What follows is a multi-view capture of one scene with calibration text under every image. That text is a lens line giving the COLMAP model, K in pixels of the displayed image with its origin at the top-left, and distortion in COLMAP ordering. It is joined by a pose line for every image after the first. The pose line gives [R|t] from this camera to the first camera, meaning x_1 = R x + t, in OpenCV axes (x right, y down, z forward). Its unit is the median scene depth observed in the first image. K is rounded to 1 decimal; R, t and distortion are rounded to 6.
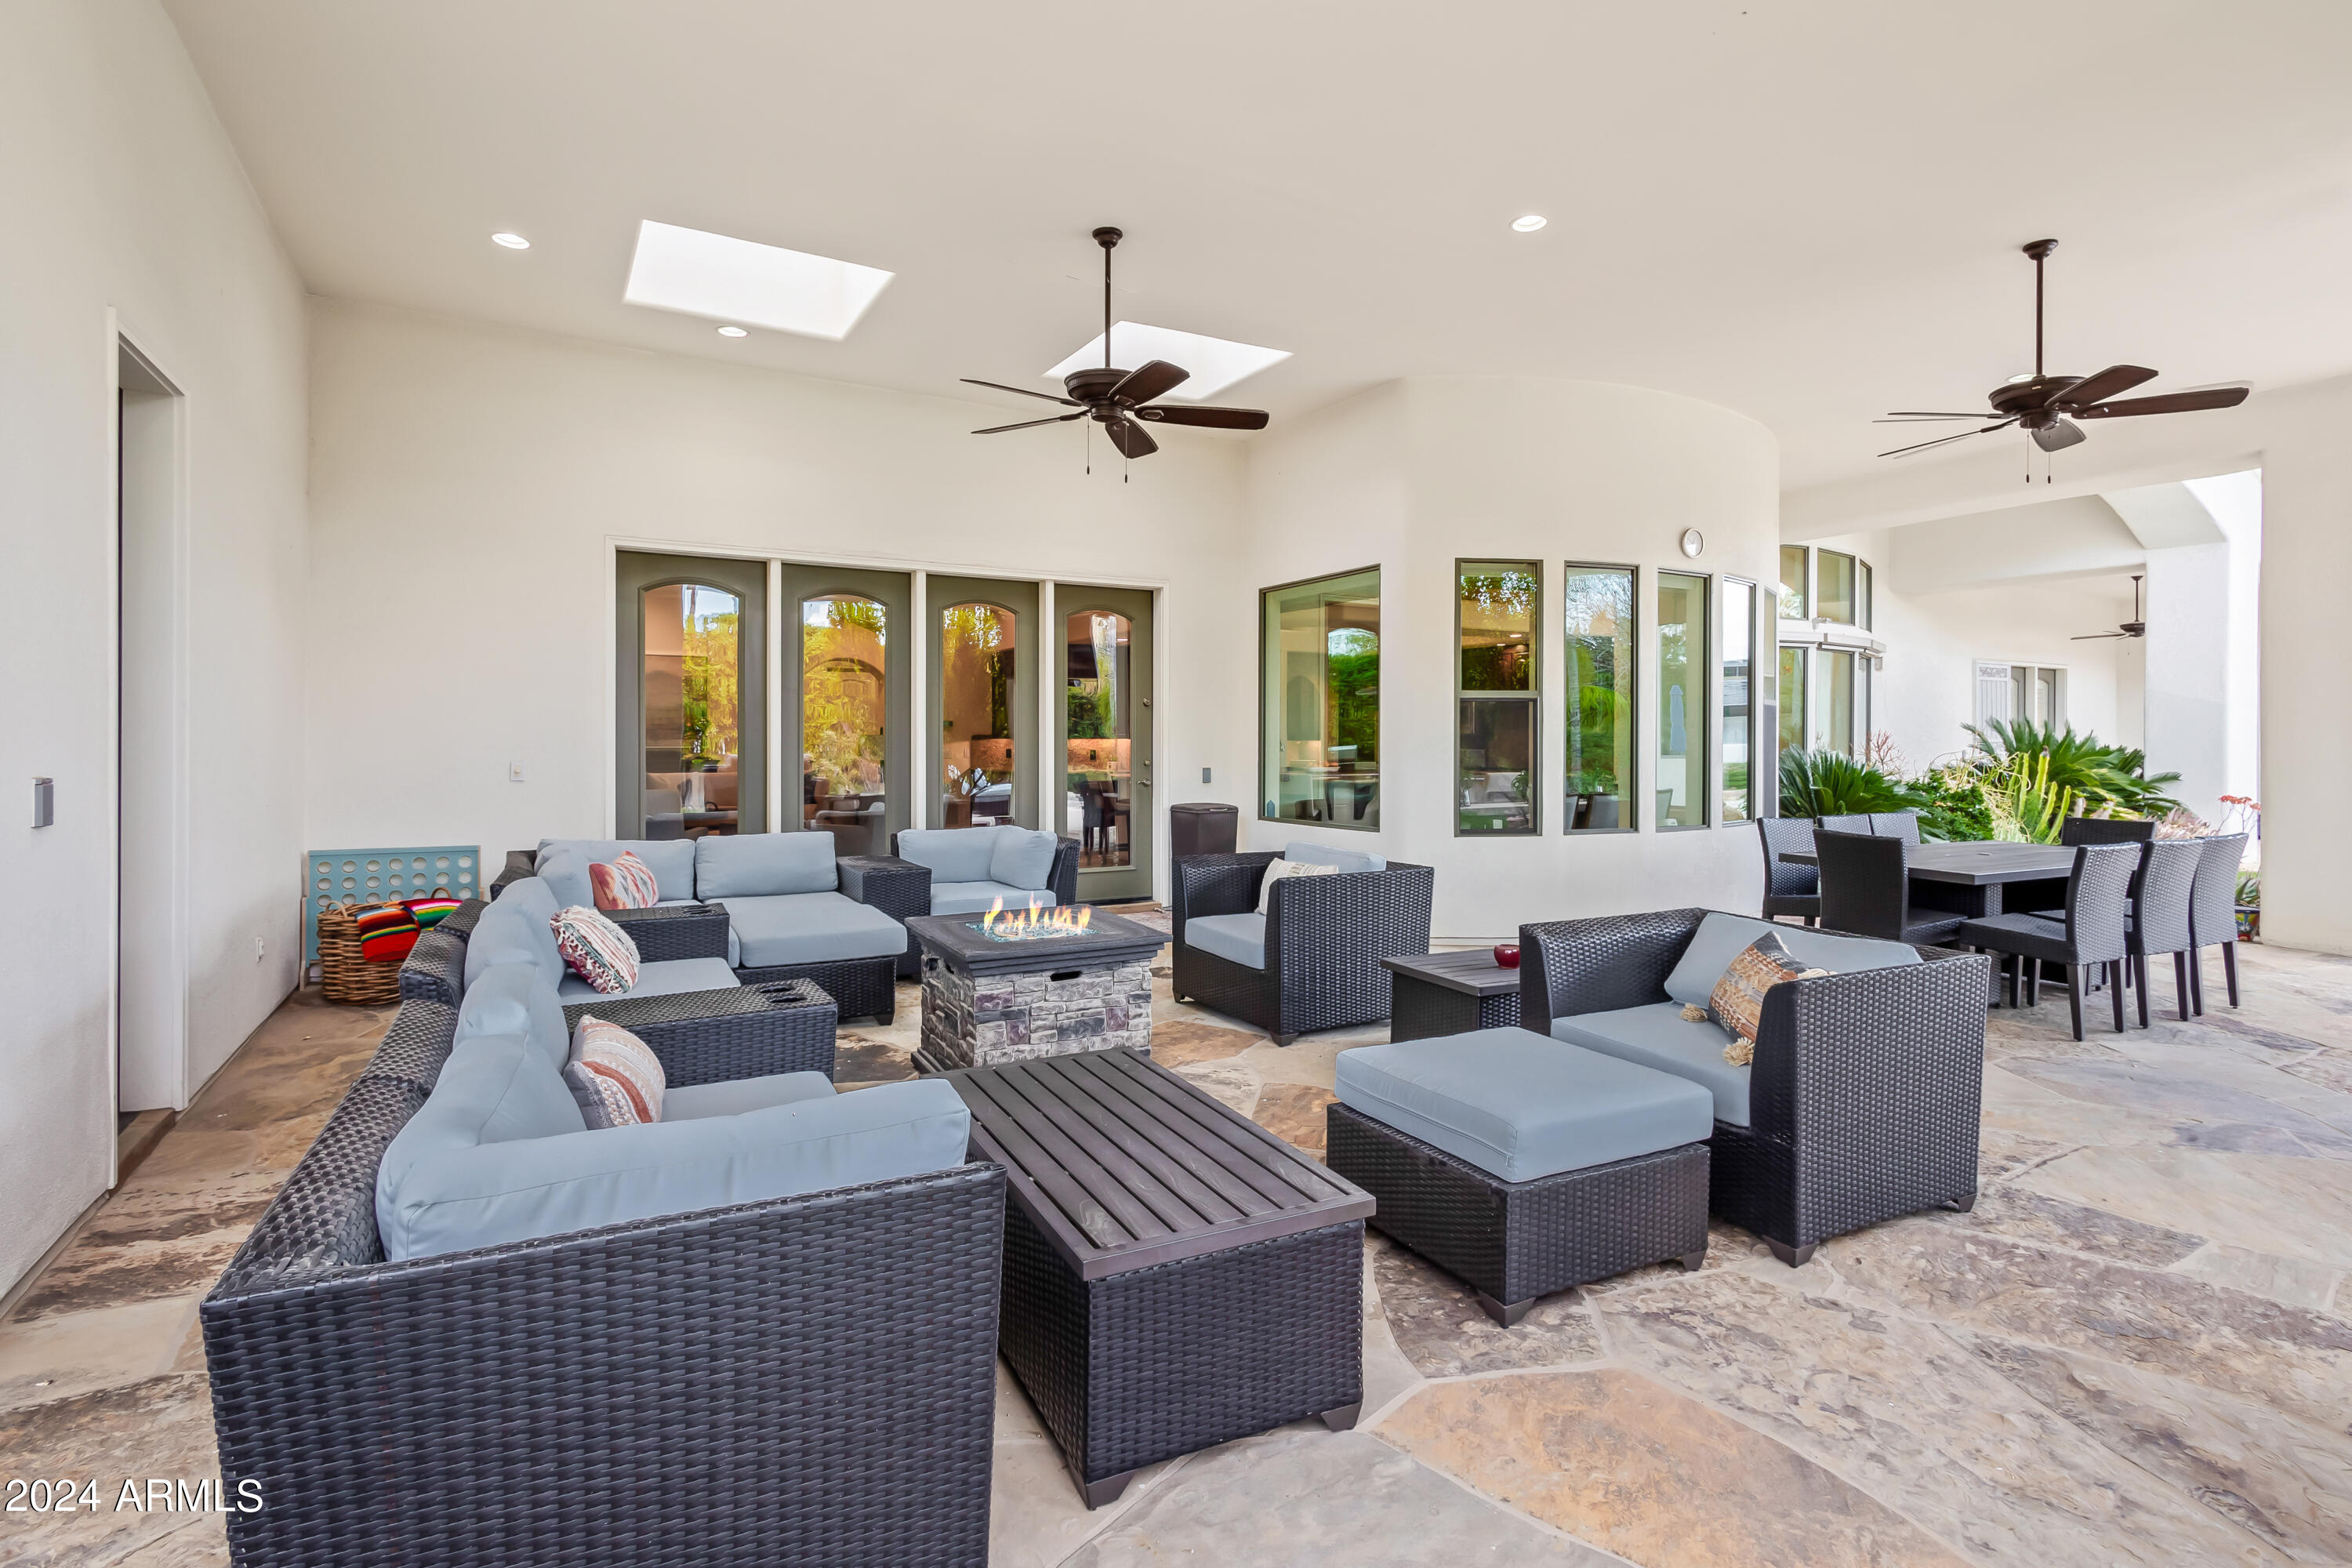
lens RADIAL K [[1091.2, 0, 1177.1], [0, 1091.2, 745.4], [0, 0, 1]] dist [-0.001985, 0.000350]
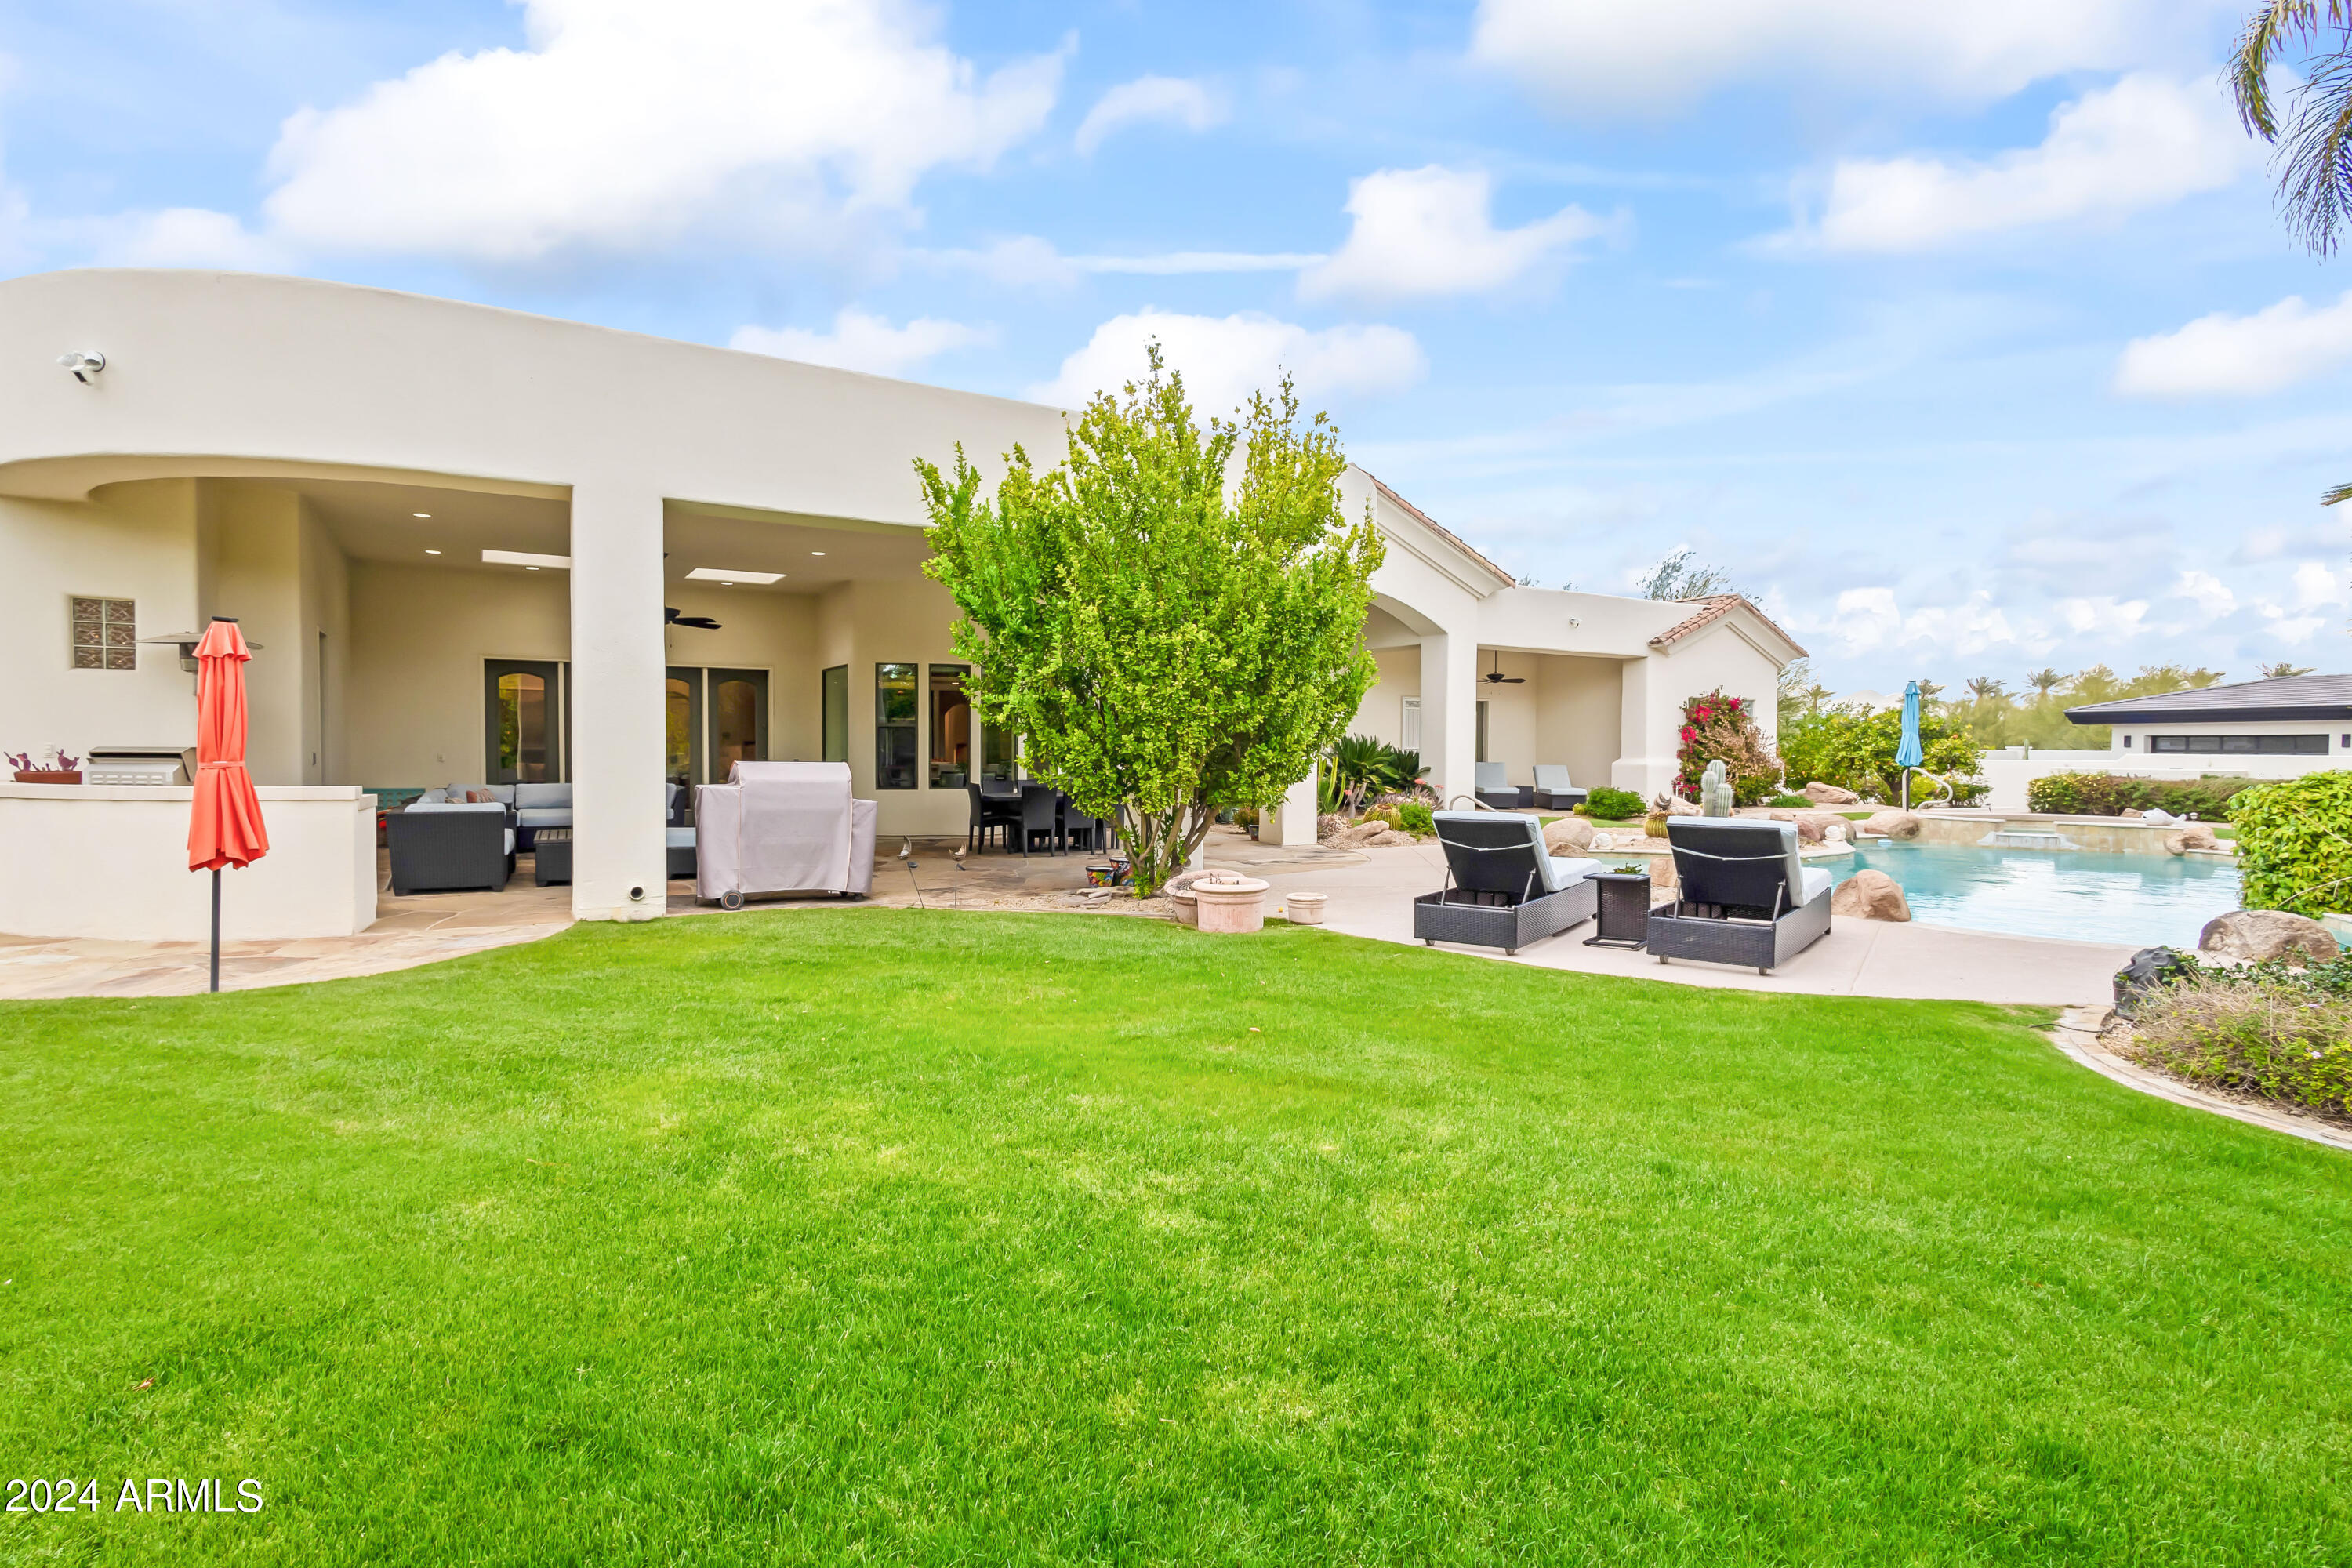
lens RADIAL K [[1091.2, 0, 1177.1], [0, 1091.2, 745.4], [0, 0, 1]] dist [-0.001985, 0.000350]
pose [[0.997873, 0.003100, 0.065119, 0.716944], [-0.002818, 0.999986, -0.004417, -0.000314], [-0.065131, 0.004224, 0.997868, -1.247660]]
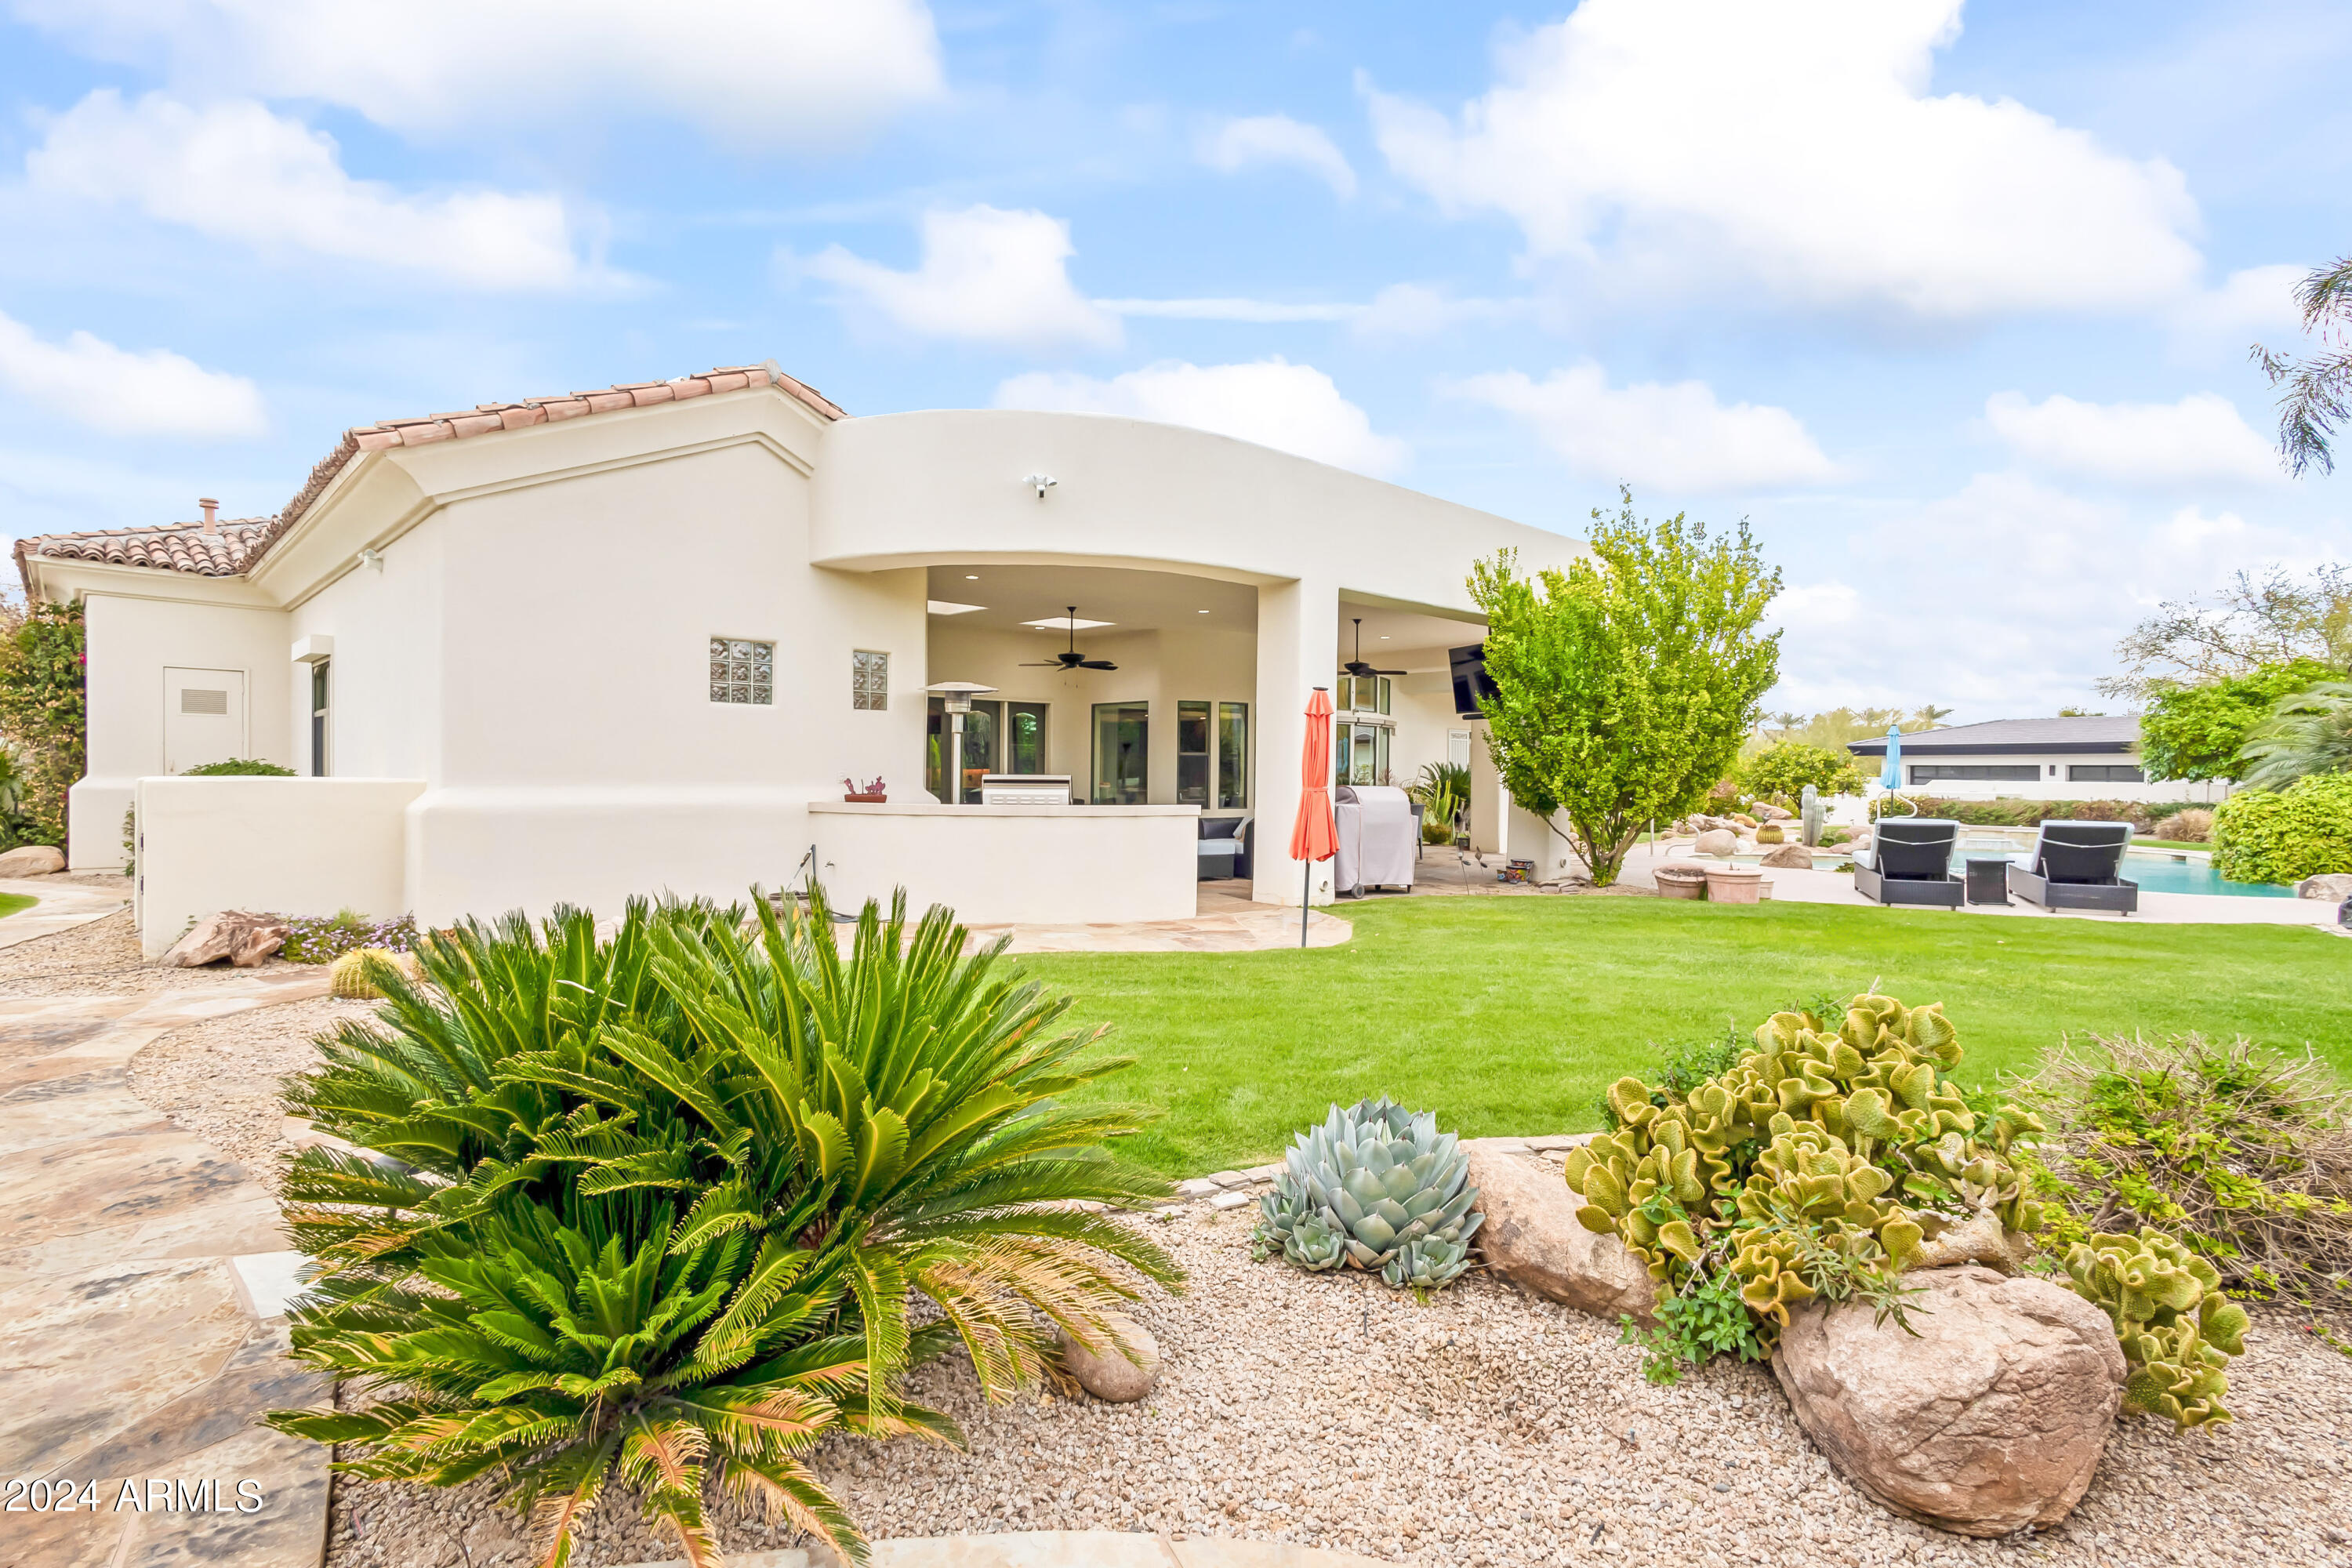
lens RADIAL K [[1091.2, 0, 1177.1], [0, 1091.2, 745.4], [0, 0, 1]] dist [-0.001985, 0.000350]
pose [[0.964535, 0.013286, 0.263619, -0.429428], [-0.006635, 0.999637, -0.026106, -0.002471], [-0.263870, 0.023431, 0.964274, -1.493918]]
